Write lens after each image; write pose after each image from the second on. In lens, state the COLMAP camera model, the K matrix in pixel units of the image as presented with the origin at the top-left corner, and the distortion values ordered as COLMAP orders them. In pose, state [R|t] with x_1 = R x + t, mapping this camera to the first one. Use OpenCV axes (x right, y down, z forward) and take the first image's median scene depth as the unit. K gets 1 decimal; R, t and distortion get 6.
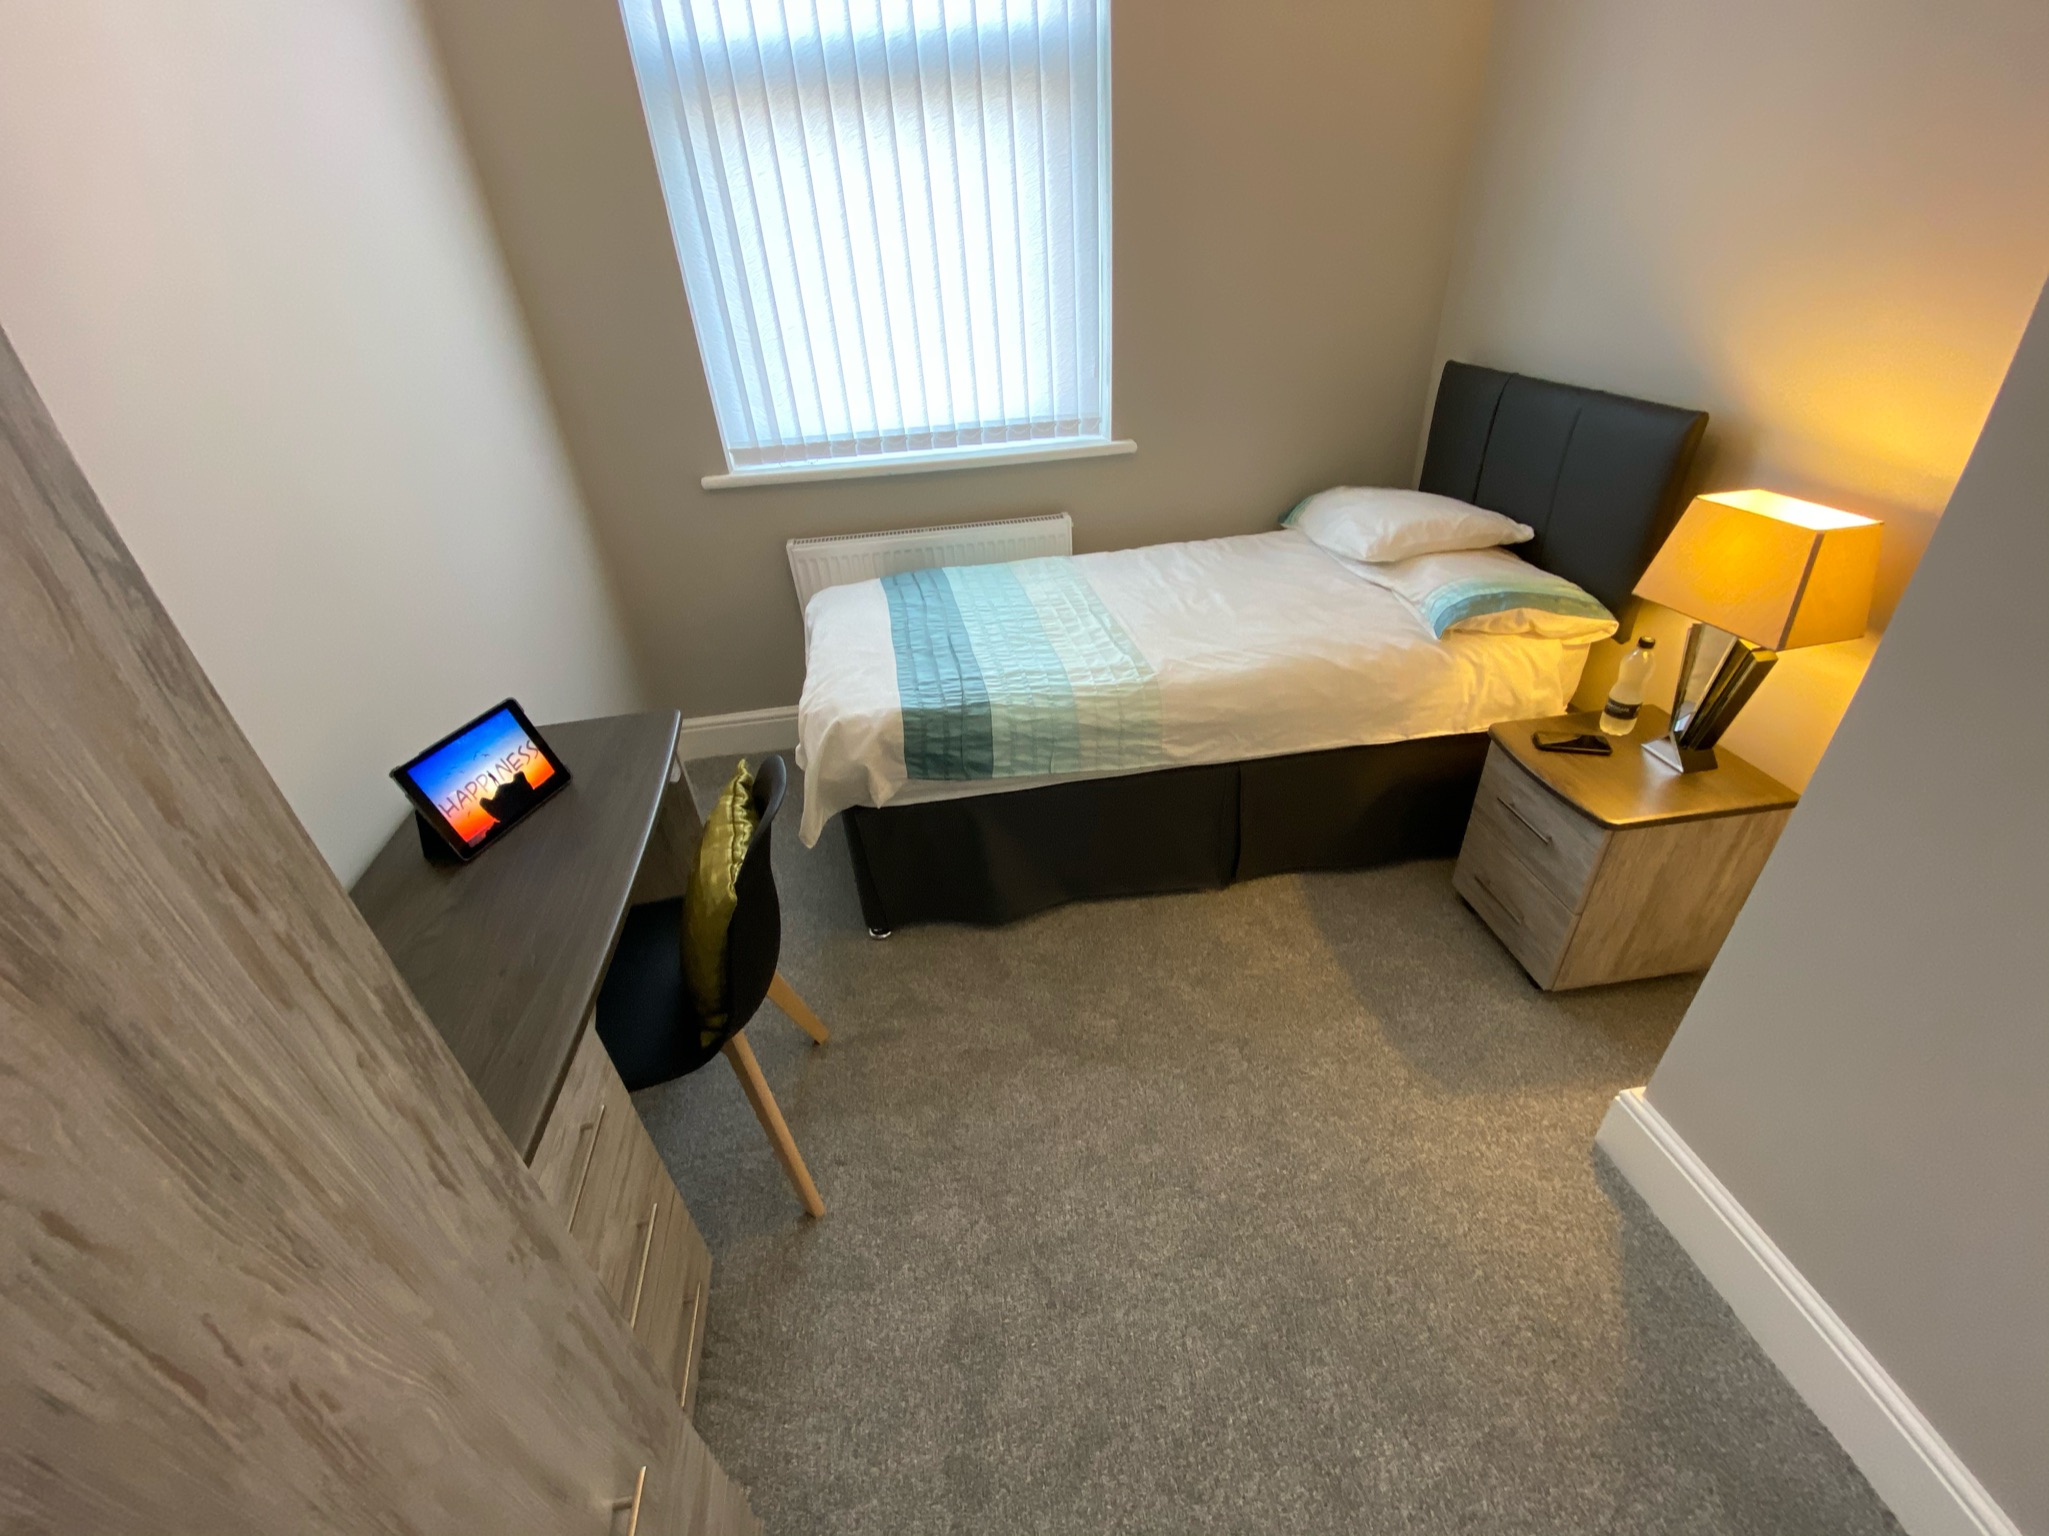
lens RADIAL K [[840.1, 0, 1027.1], [0, 840.1, 773.8], [0, 0, 1]] dist [0.007687, -0.014947]
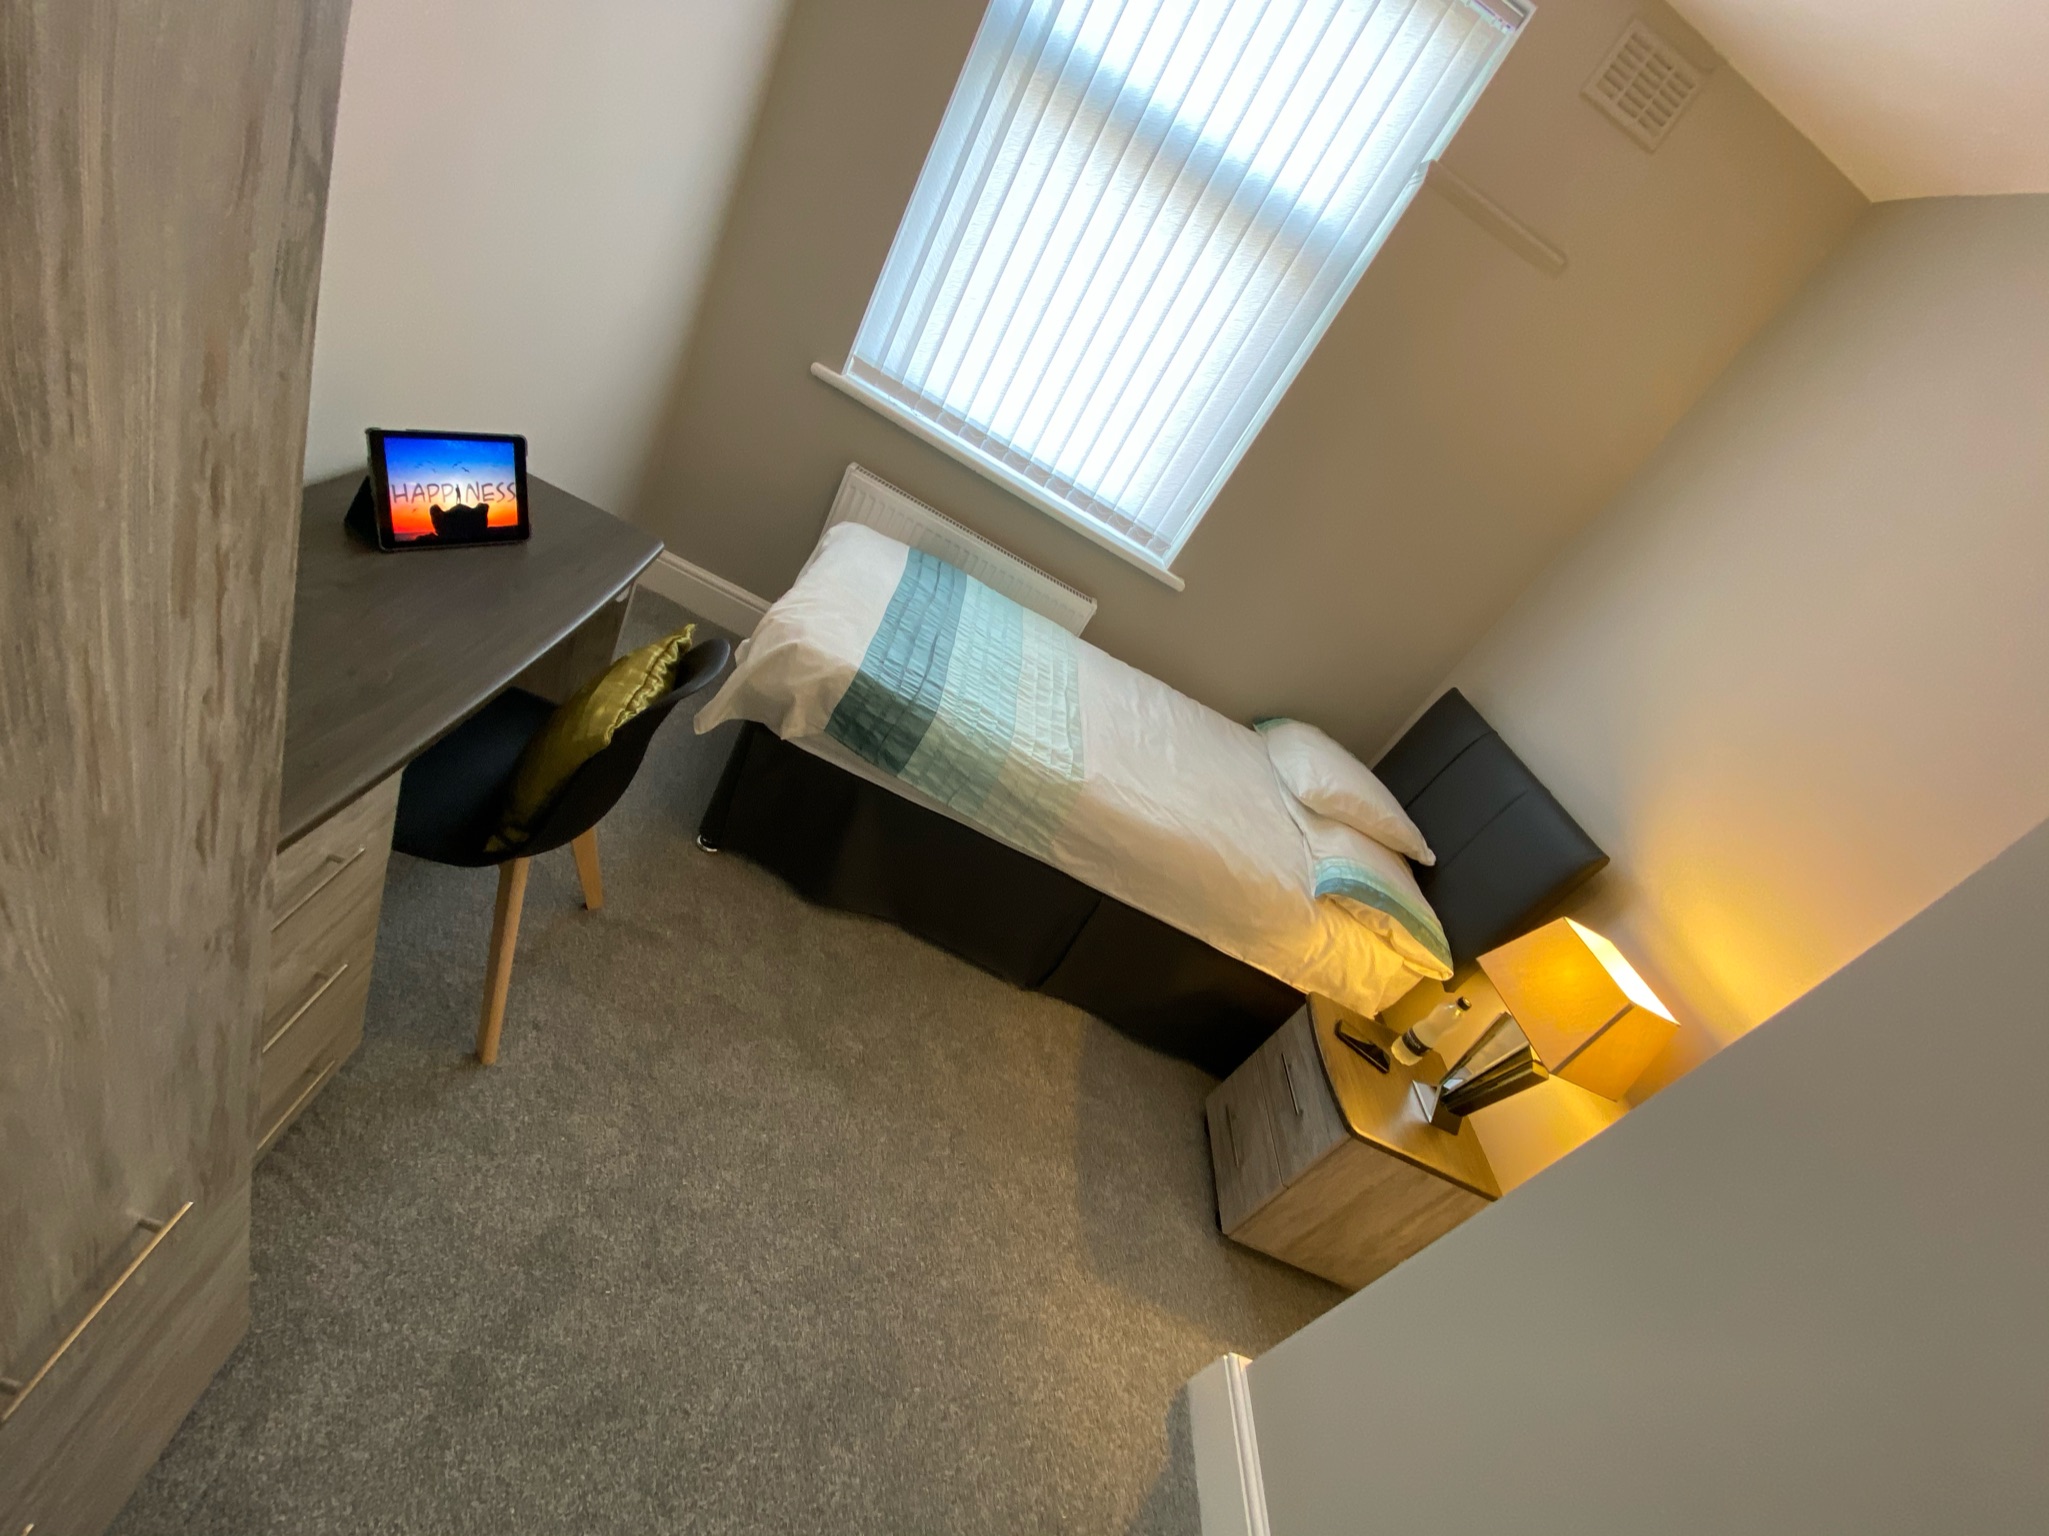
lens RADIAL K [[840.1, 0, 1028.3], [0, 840.1, 772.8], [0, 0, 1]] dist [0.007687, -0.014947]
pose [[0.826691, 0.552861, 0.104533, -0.021341], [-0.547201, 0.833231, -0.079355, -0.008755], [-0.130972, 0.008402, 0.991350, -0.026440]]
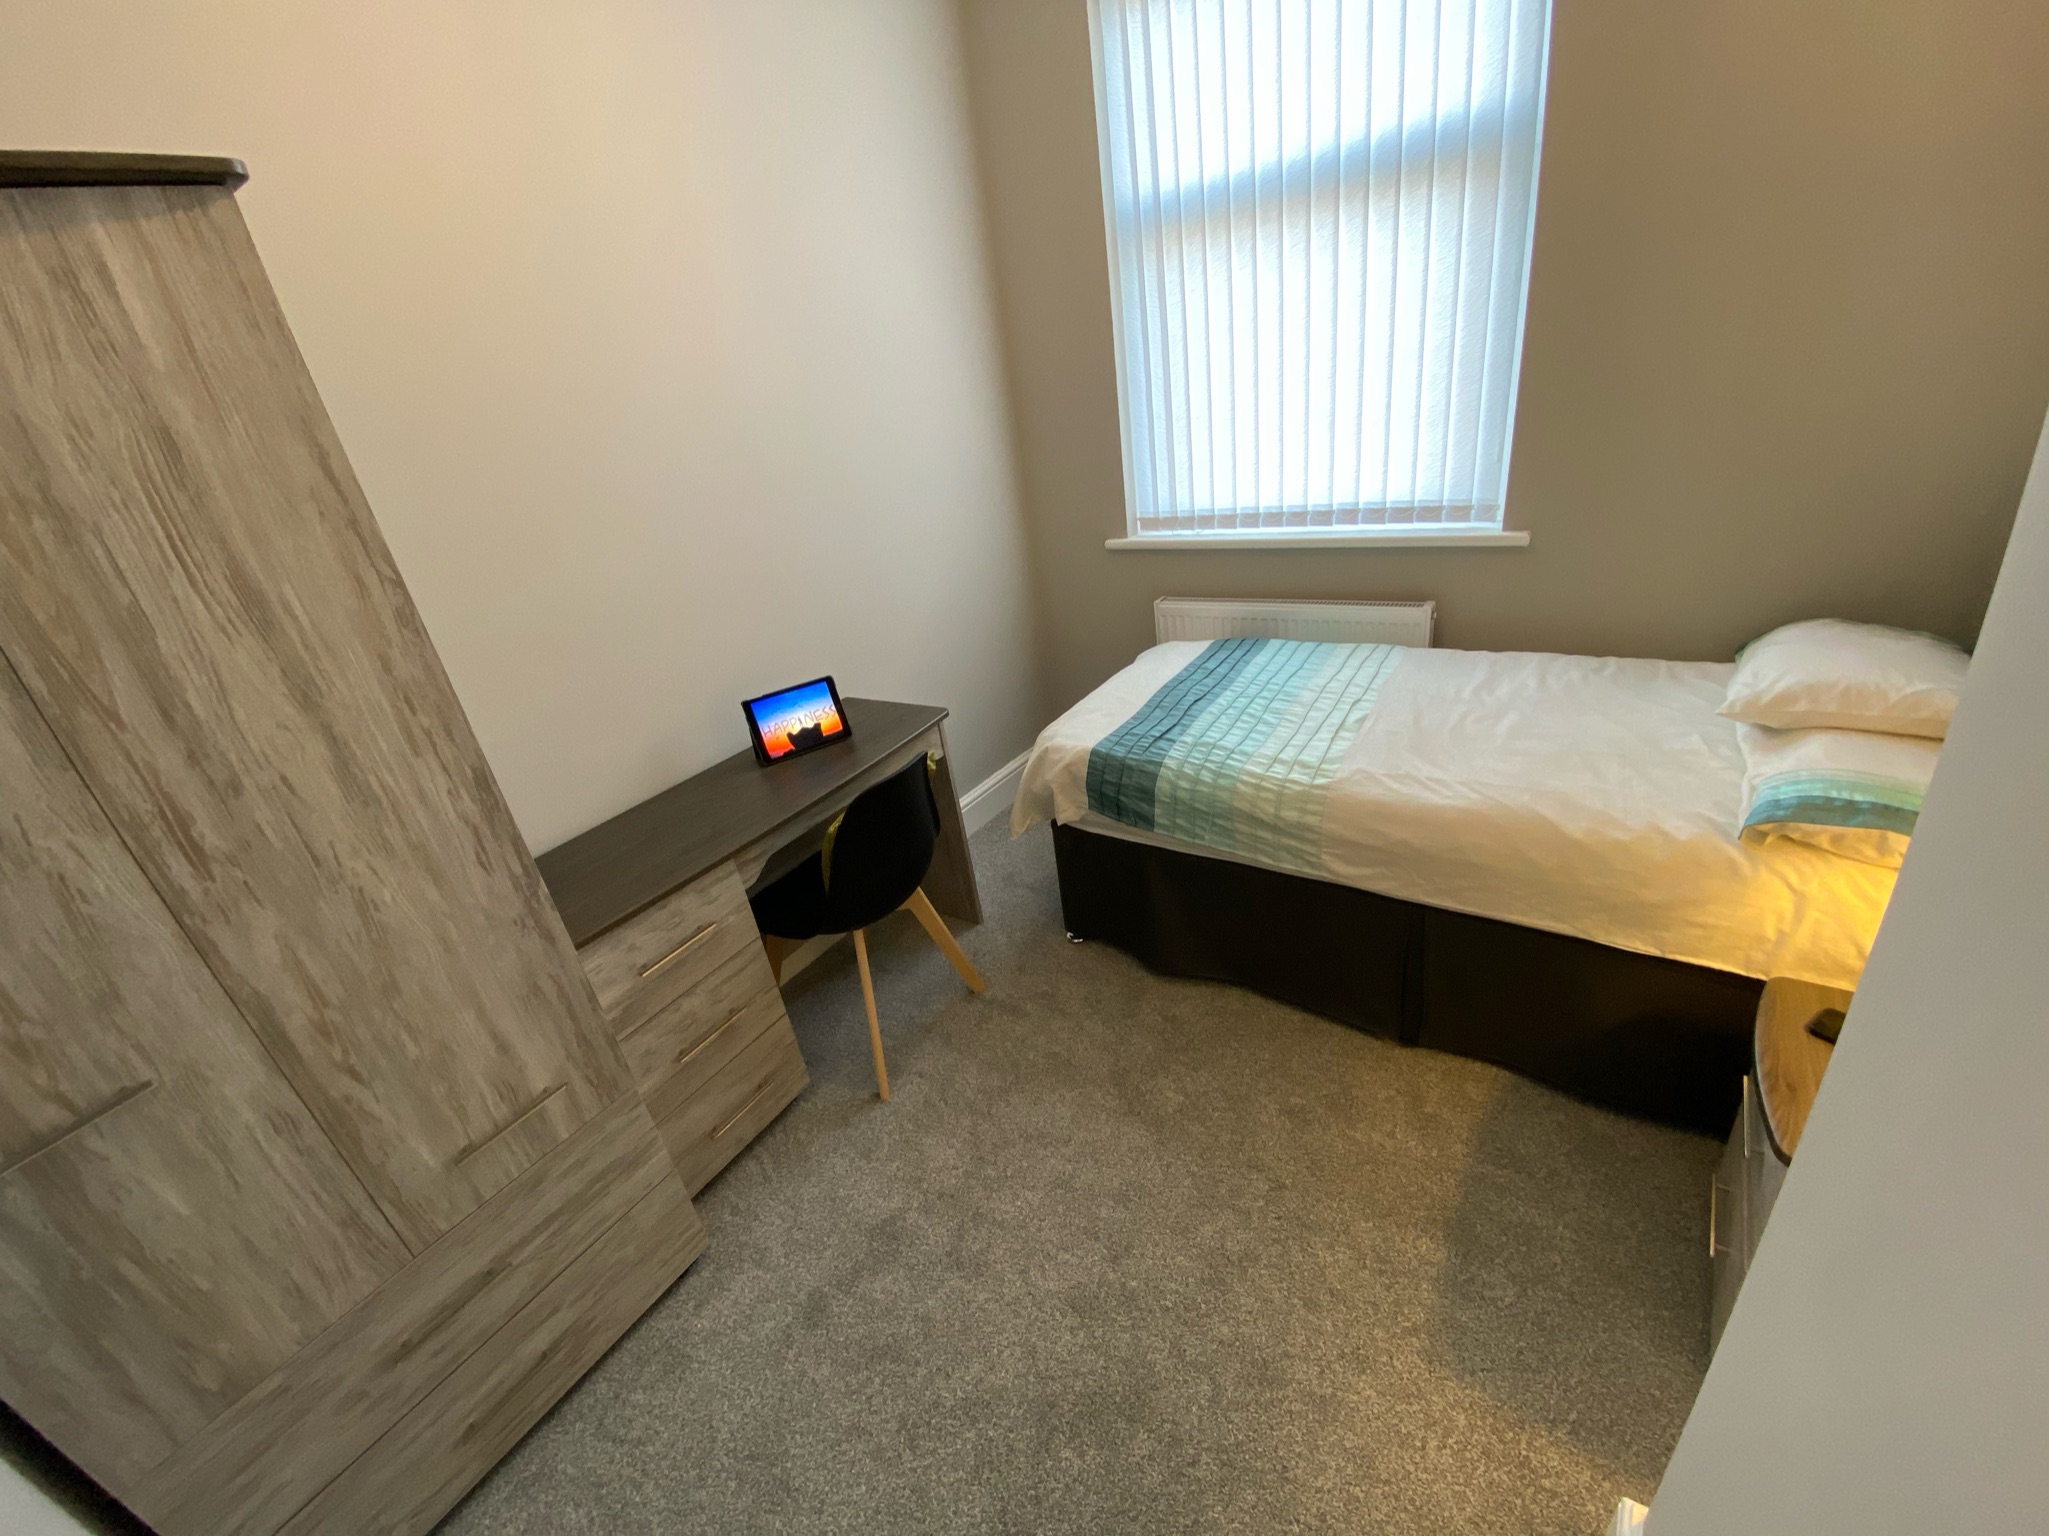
lens RADIAL K [[840.1, 0, 1024.0], [0, 840.1, 775.4], [0, 0, 1]] dist [0.007687, -0.014947]
pose [[0.725811, 0.257893, -0.637722, 0.633229], [-0.285930, 0.956288, 0.061294, -0.104359], [0.625653, 0.137856, 0.767824, 0.062706]]
